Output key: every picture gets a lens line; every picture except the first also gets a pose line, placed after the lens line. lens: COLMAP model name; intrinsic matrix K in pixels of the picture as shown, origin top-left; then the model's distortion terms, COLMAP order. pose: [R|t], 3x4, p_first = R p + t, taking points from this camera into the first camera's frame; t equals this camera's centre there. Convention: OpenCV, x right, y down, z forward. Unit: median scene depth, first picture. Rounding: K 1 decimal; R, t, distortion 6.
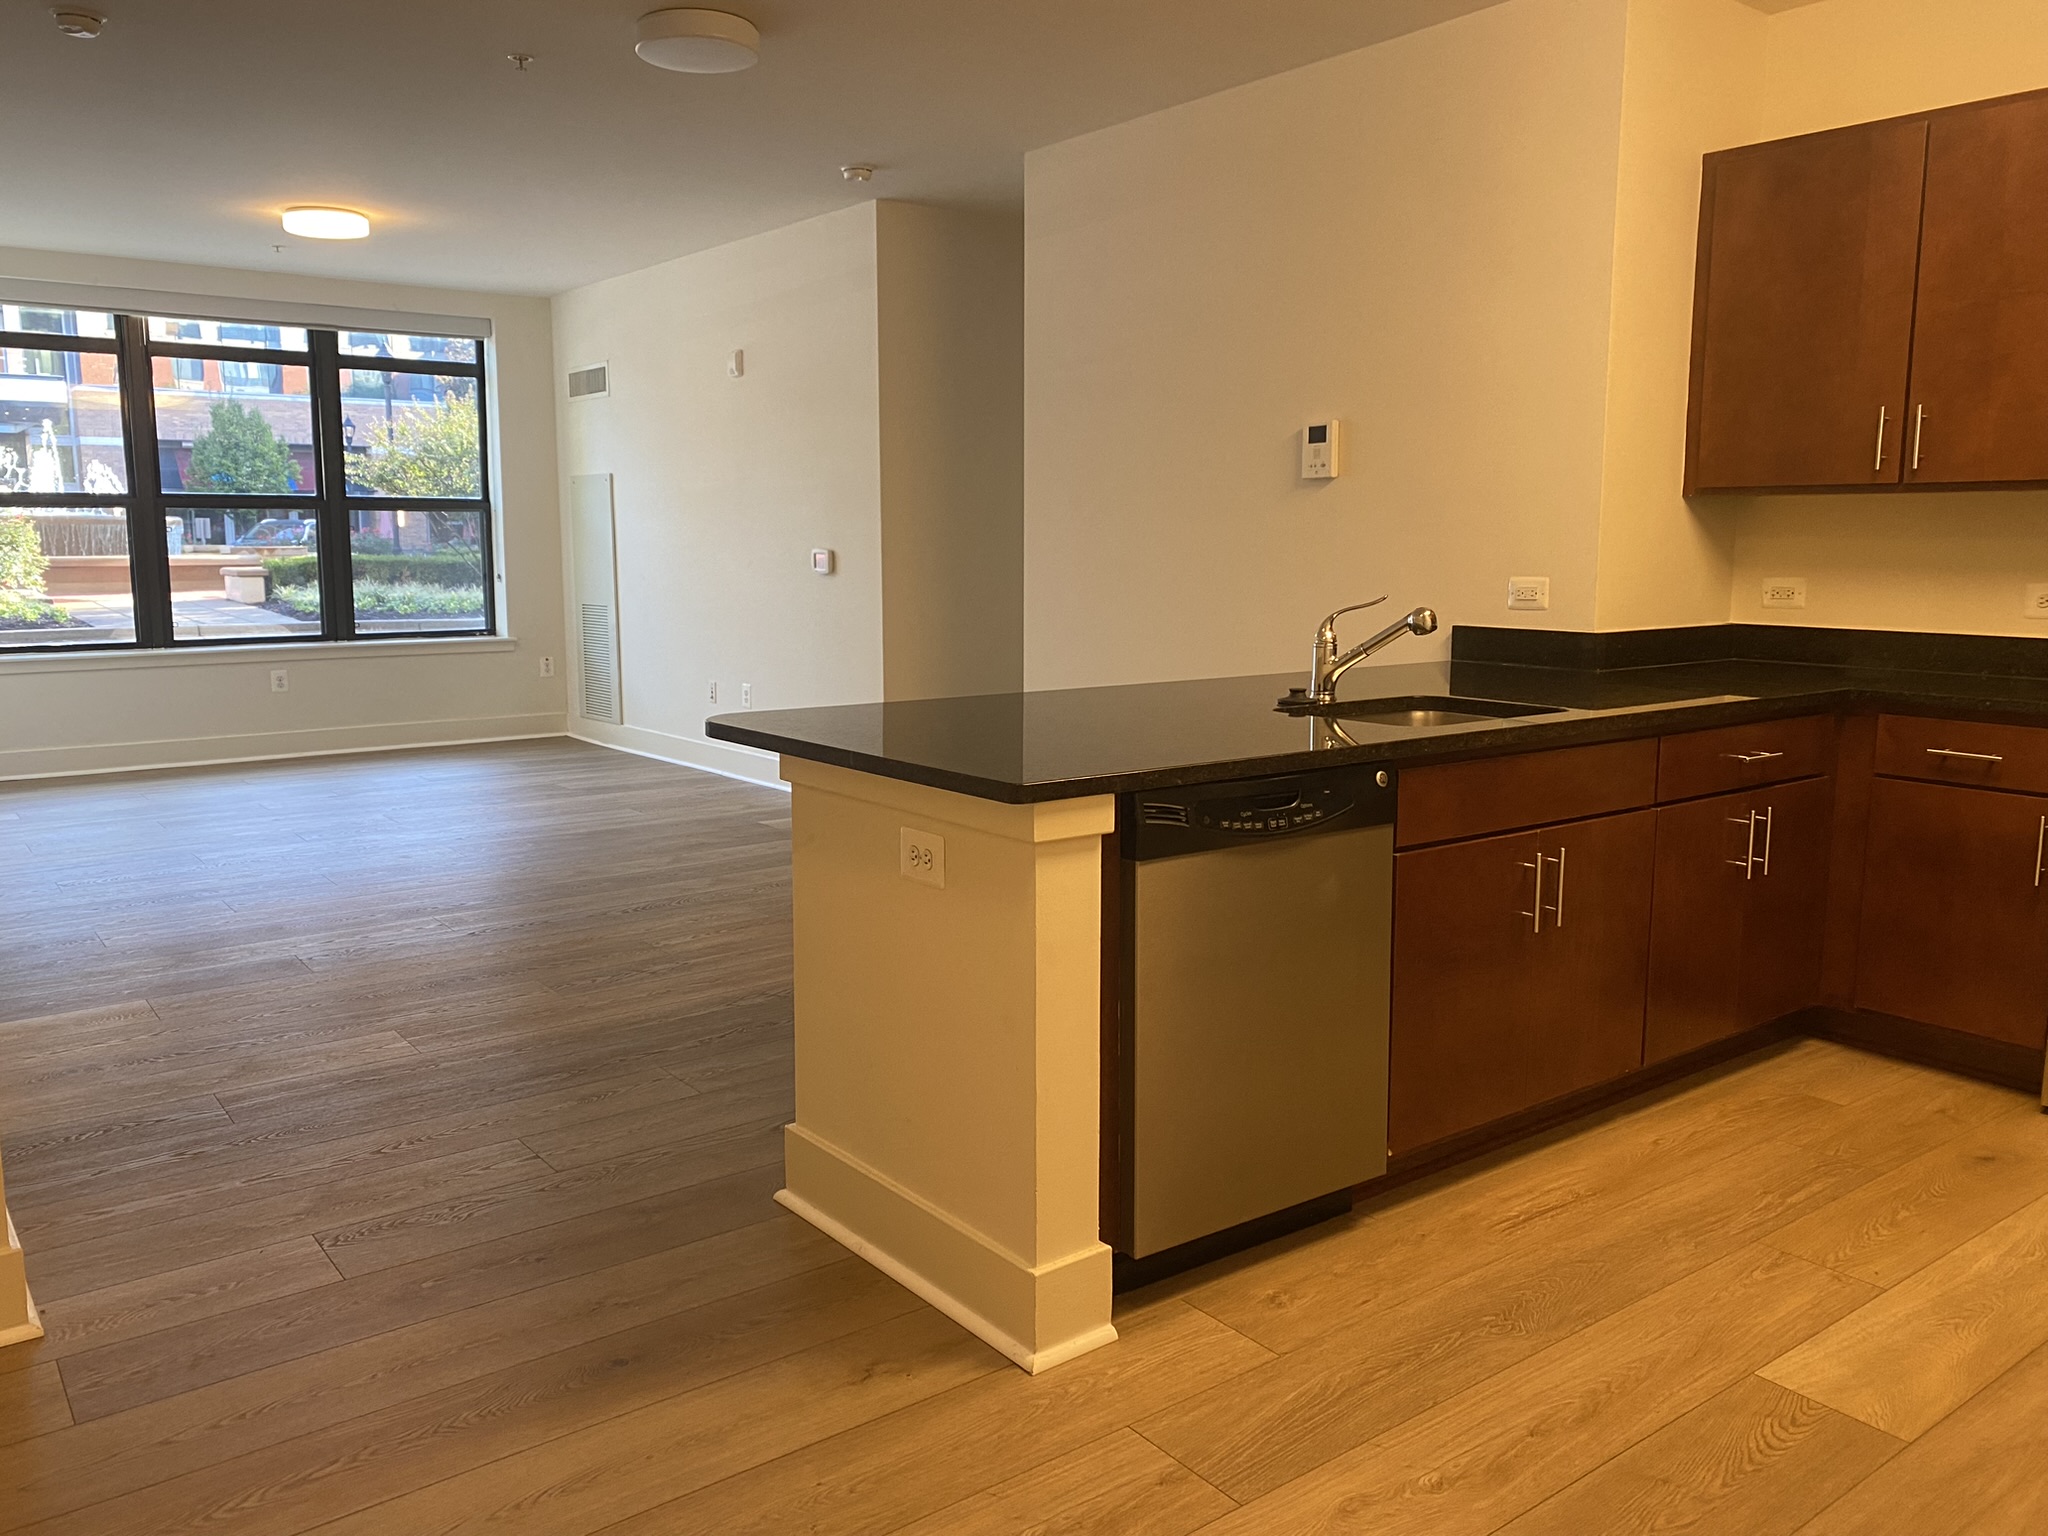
lens RADIAL K [[1570.7, 0, 1024.0], [0, 1570.7, 768.0], [0, 0, 1]] dist [-0.007721, -0.002811]
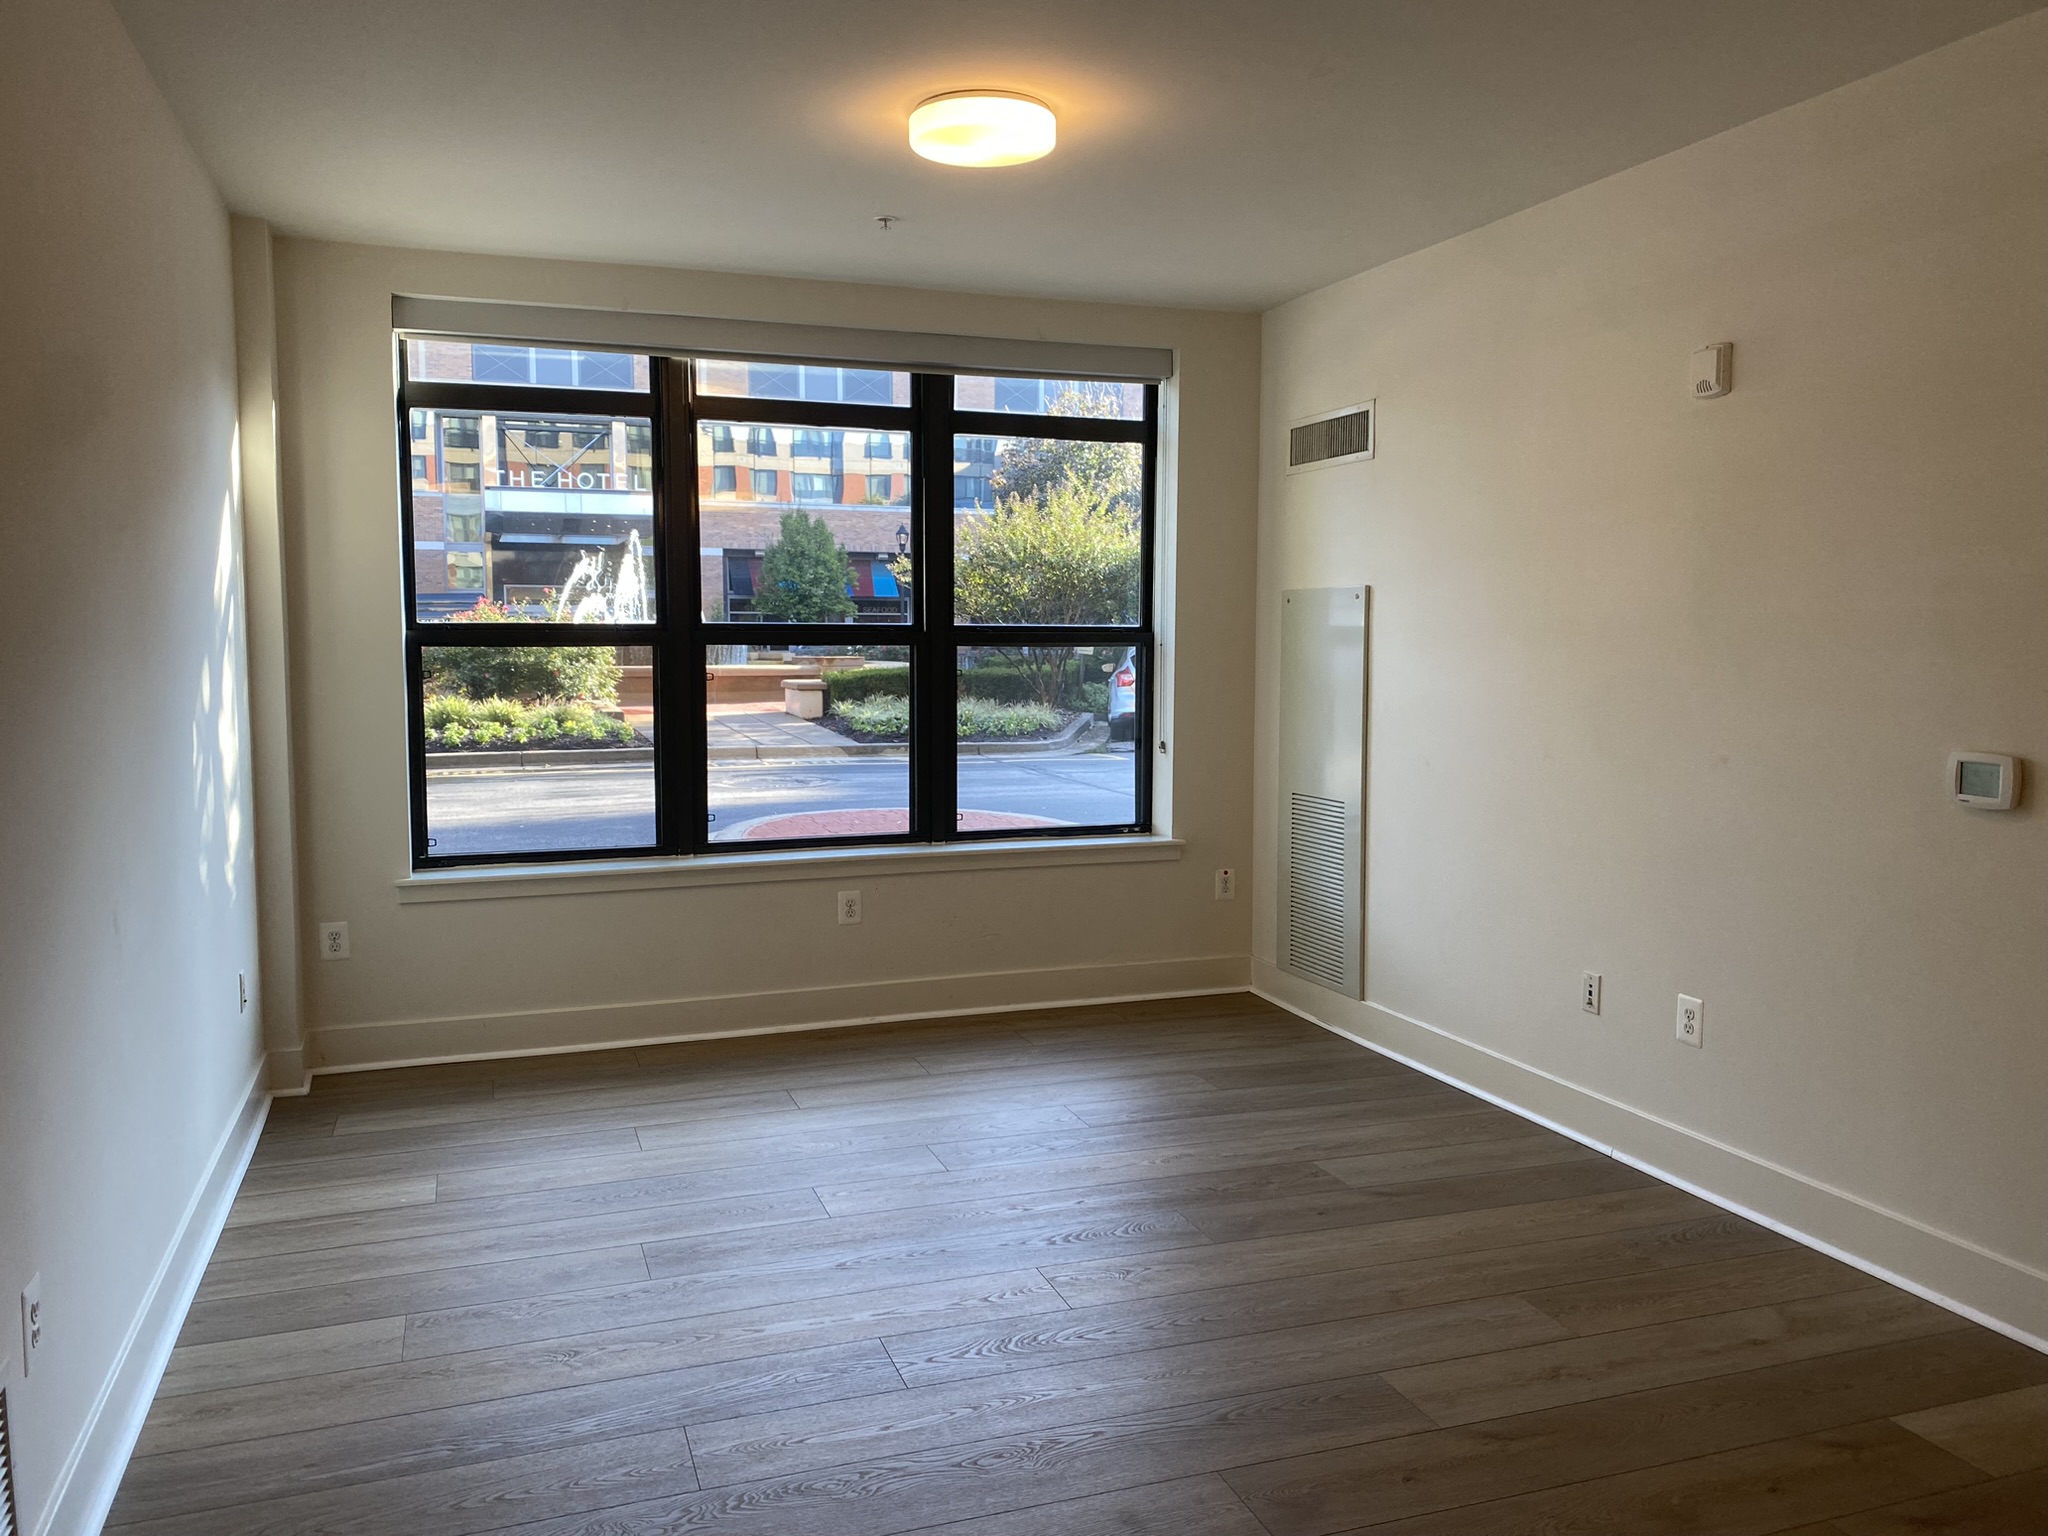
lens RADIAL K [[1559.6, 0, 1027.7], [0, 1559.6, 834.3], [0, 0, 1]] dist [0.042877, -0.001585]
pose [[0.950411, 0.040432, -0.308359, -0.087826], [-0.046823, 0.998814, -0.013351, -0.034817], [0.307453, 0.027127, 0.951176, 0.172731]]
